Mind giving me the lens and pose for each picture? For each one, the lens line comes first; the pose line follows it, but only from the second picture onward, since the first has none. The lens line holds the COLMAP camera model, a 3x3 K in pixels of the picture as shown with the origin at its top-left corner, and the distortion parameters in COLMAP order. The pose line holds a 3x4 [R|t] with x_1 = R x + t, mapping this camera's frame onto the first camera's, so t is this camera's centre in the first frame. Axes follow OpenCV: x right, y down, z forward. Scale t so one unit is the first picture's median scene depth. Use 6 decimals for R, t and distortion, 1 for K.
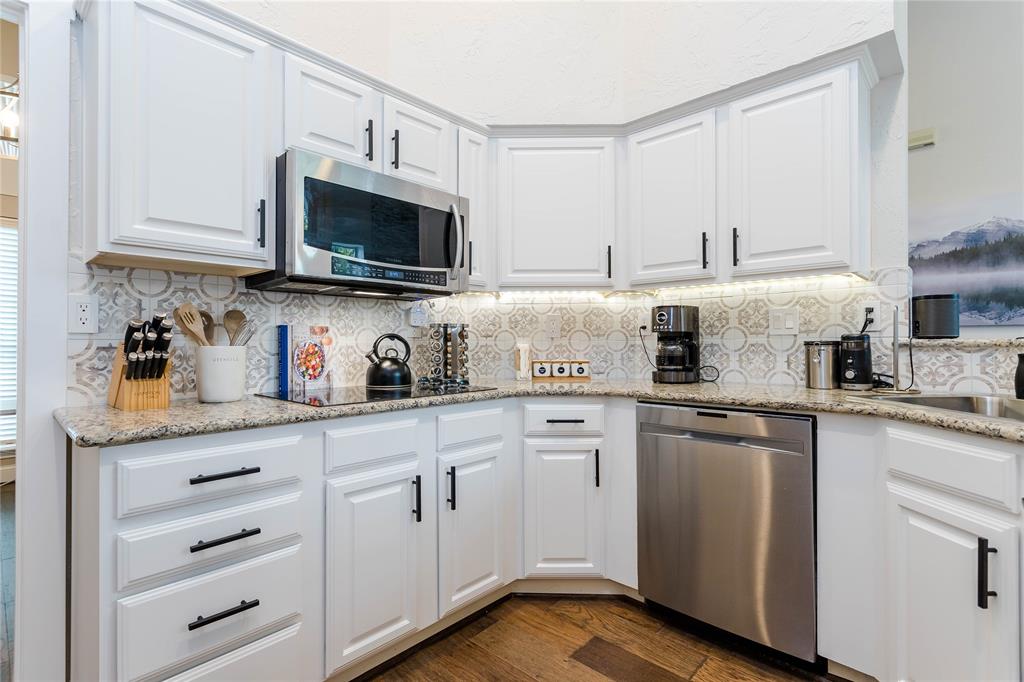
lens RADIAL K [[487.3, 0, 509.7], [0, 487.3, 338.4], [0, 0, 1]] dist [0.000495, 0.001940]
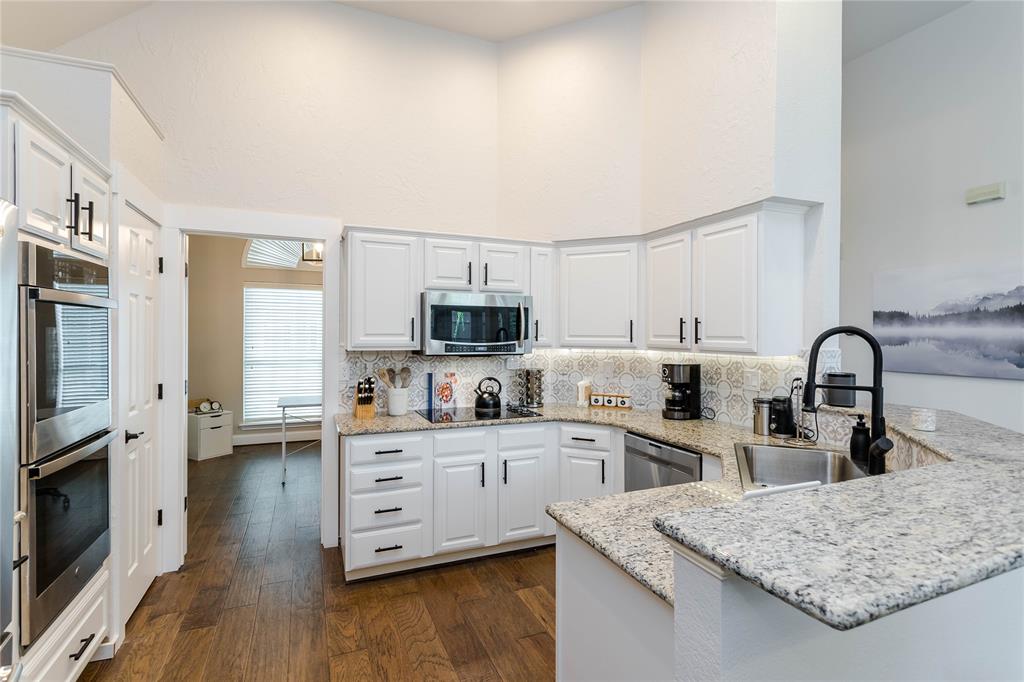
lens RADIAL K [[487.3, 0, 511.3], [0, 487.3, 333.6], [0, 0, 1]] dist [0.000495, 0.001940]
pose [[0.912854, 0.008431, -0.408200, 0.538013], [-0.004428, 0.999932, 0.010752, -0.187117], [0.408263, -0.008007, 0.912829, -0.529934]]
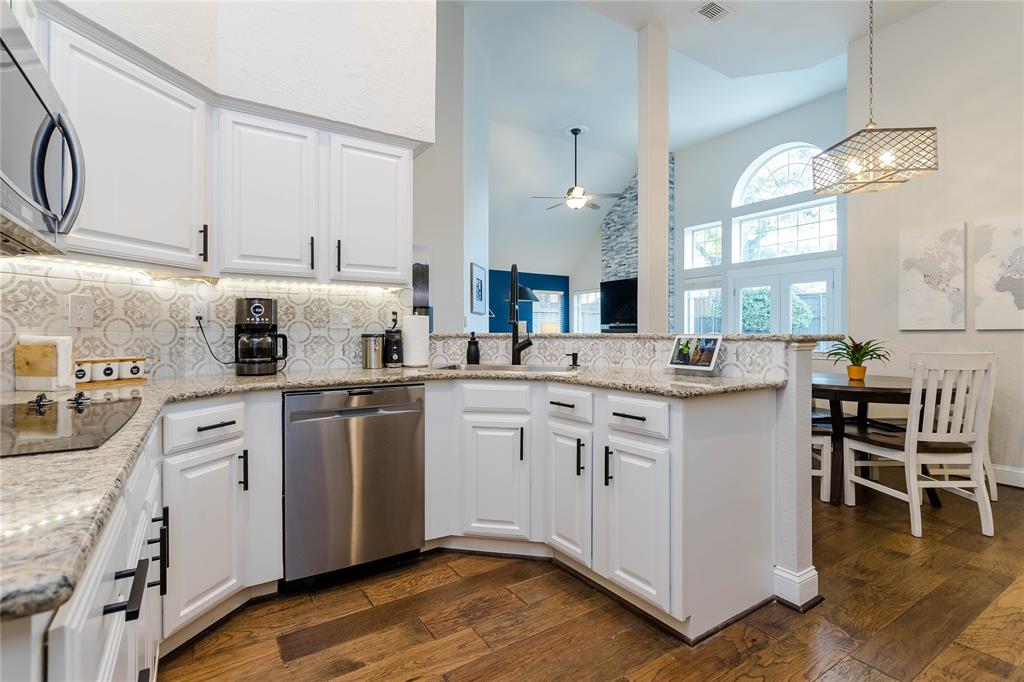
lens RADIAL K [[487.3, 0, 506.4], [0, 487.3, 333.8], [0, 0, 1]] dist [0.000495, 0.001940]
pose [[0.248432, 0.003708, 0.968642, -0.587876], [-0.008983, 0.999958, -0.001524, 0.004022], [-0.968608, -0.008323, 0.248455, 0.290419]]
